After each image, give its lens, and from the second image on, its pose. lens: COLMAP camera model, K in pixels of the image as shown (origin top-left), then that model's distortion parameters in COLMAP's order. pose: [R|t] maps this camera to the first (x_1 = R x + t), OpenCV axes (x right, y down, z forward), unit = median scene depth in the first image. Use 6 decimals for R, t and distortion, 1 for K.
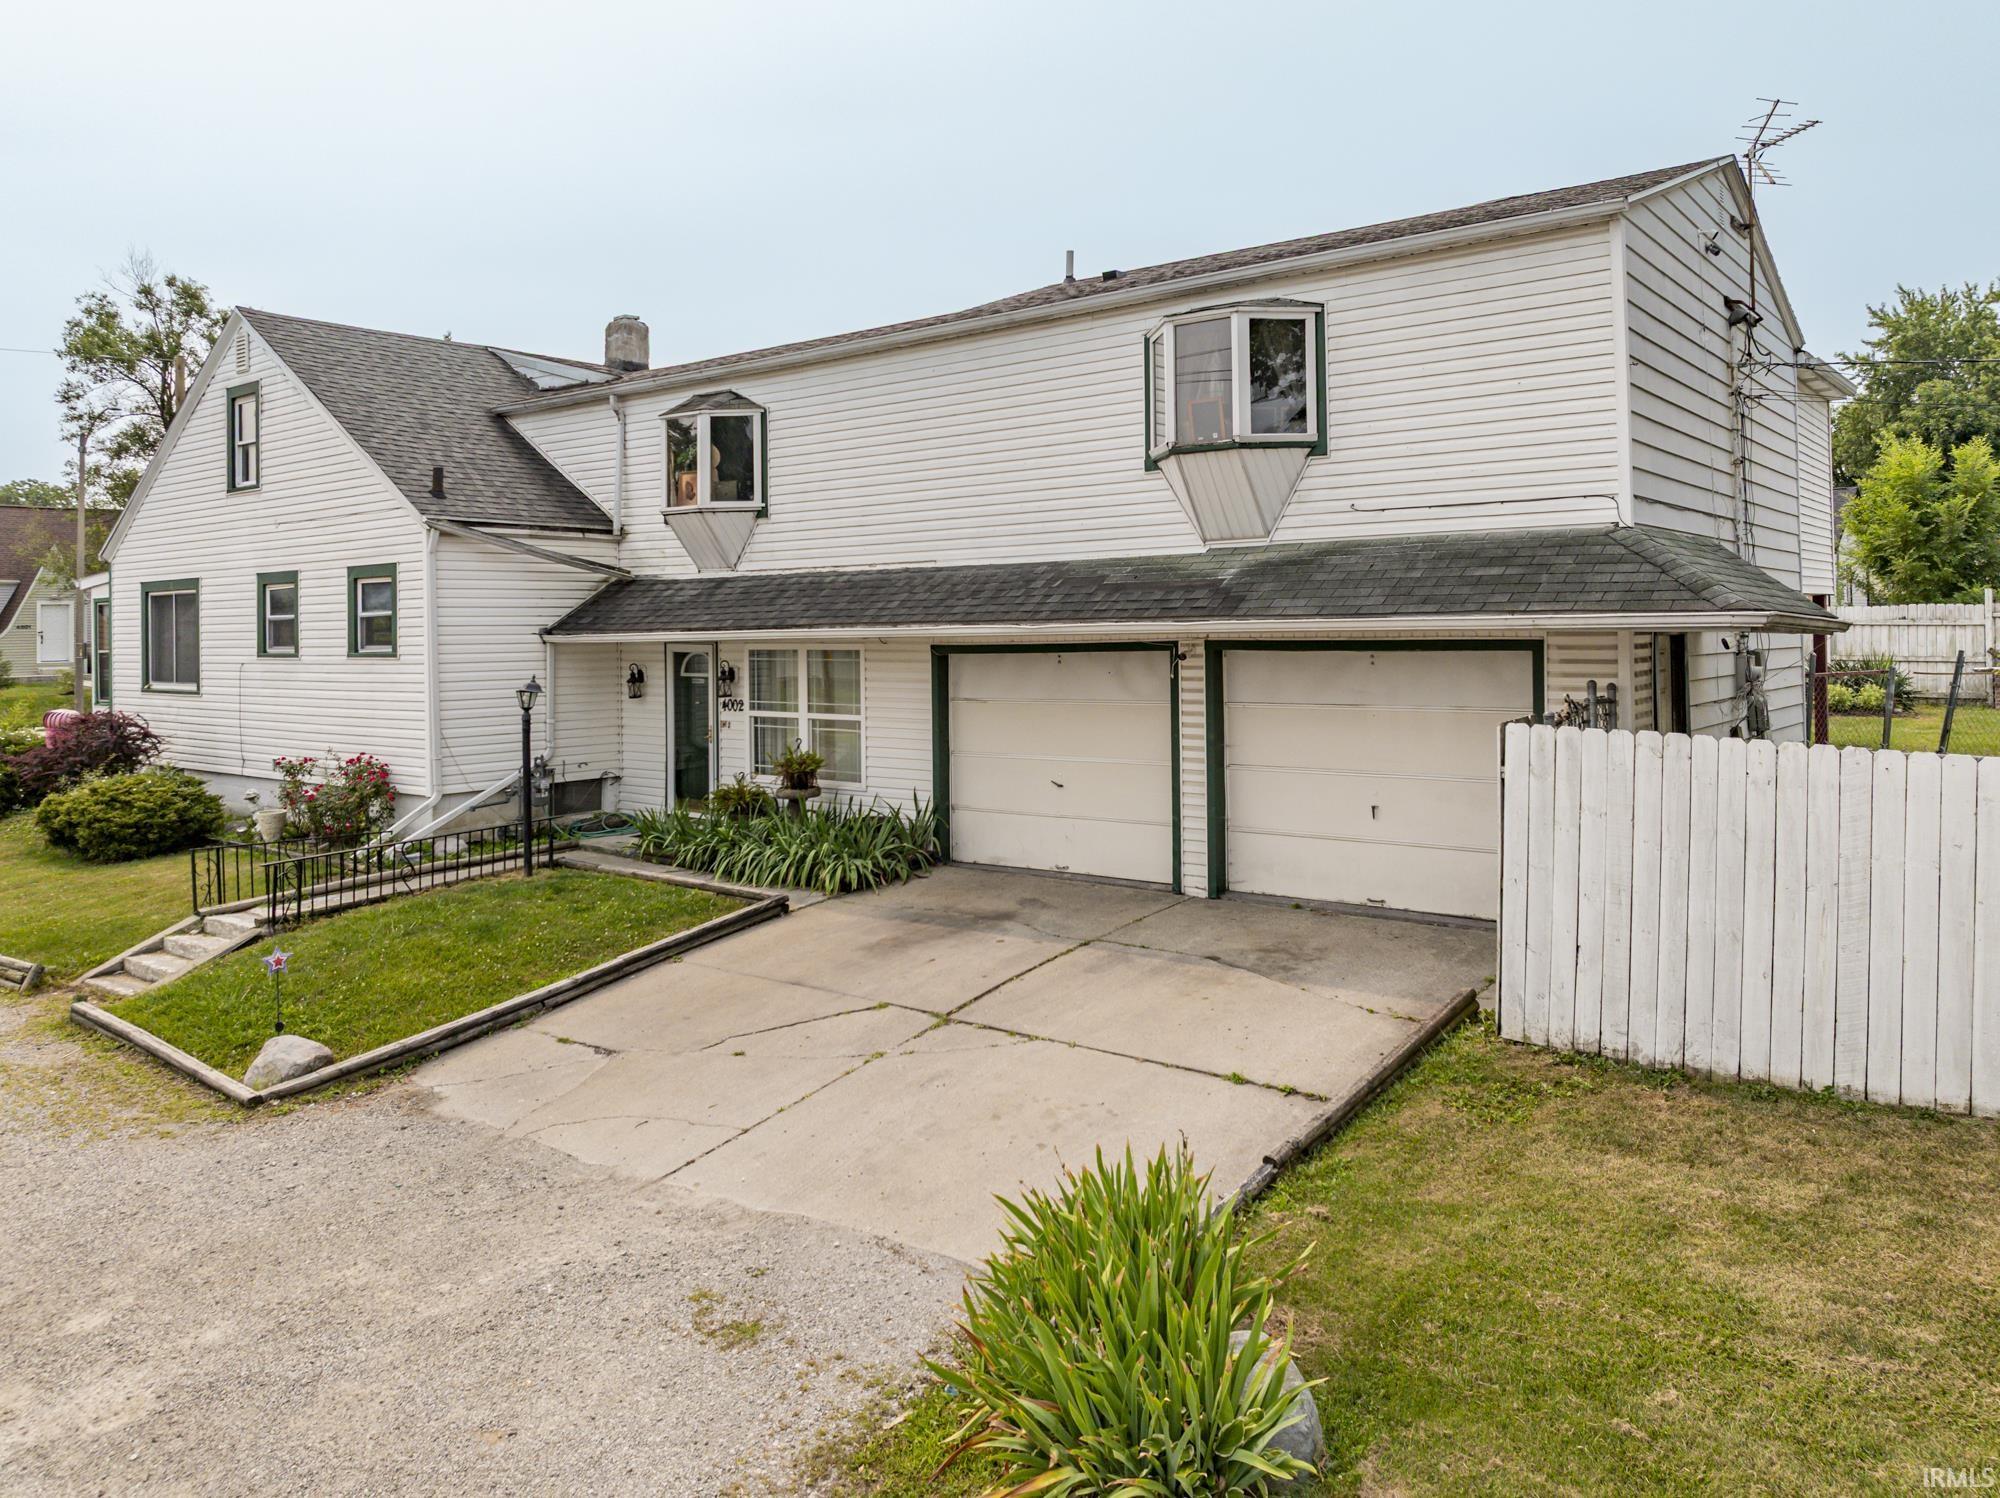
lens RADIAL K [[1445.3, 0, 1127.6], [0, 1445.3, 480.5], [0, 0, 1]] dist [-0.007987, -0.004376]
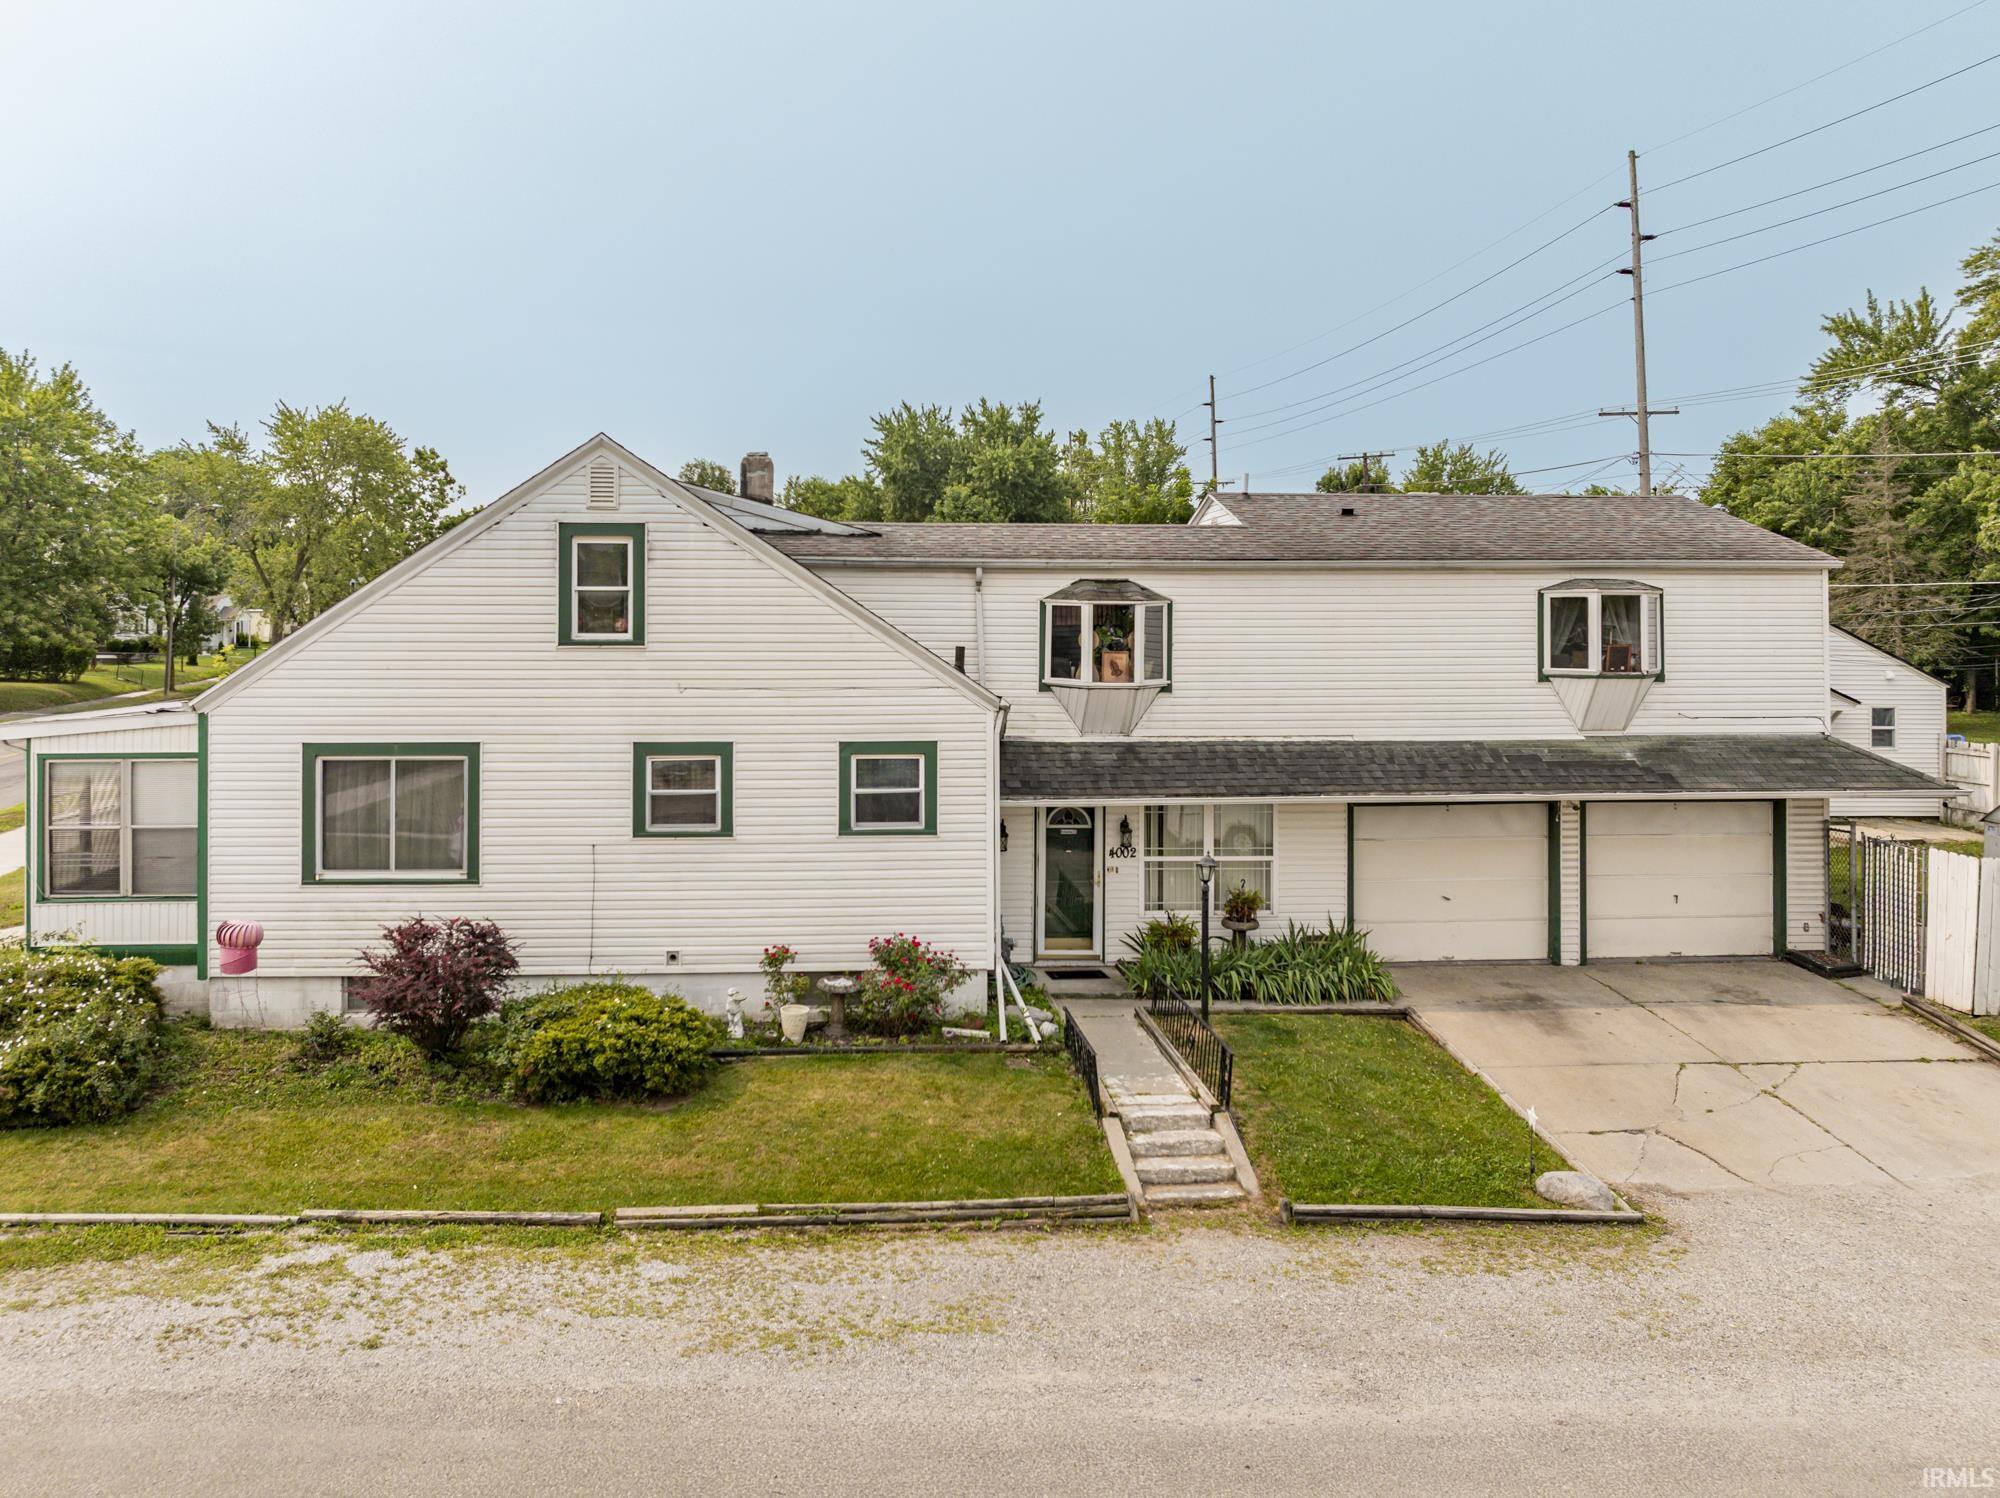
lens RADIAL K [[1371.7, 0, 927.8], [0, 1371.7, 492.8], [0, 0, 1]] dist [-0.014178, -0.000087]
pose [[0.763743, 0.084992, 0.639901, -1.135692], [-0.081685, 0.996050, -0.034803, -0.082327], [-0.640332, -0.025689, 0.767669, 0.266466]]
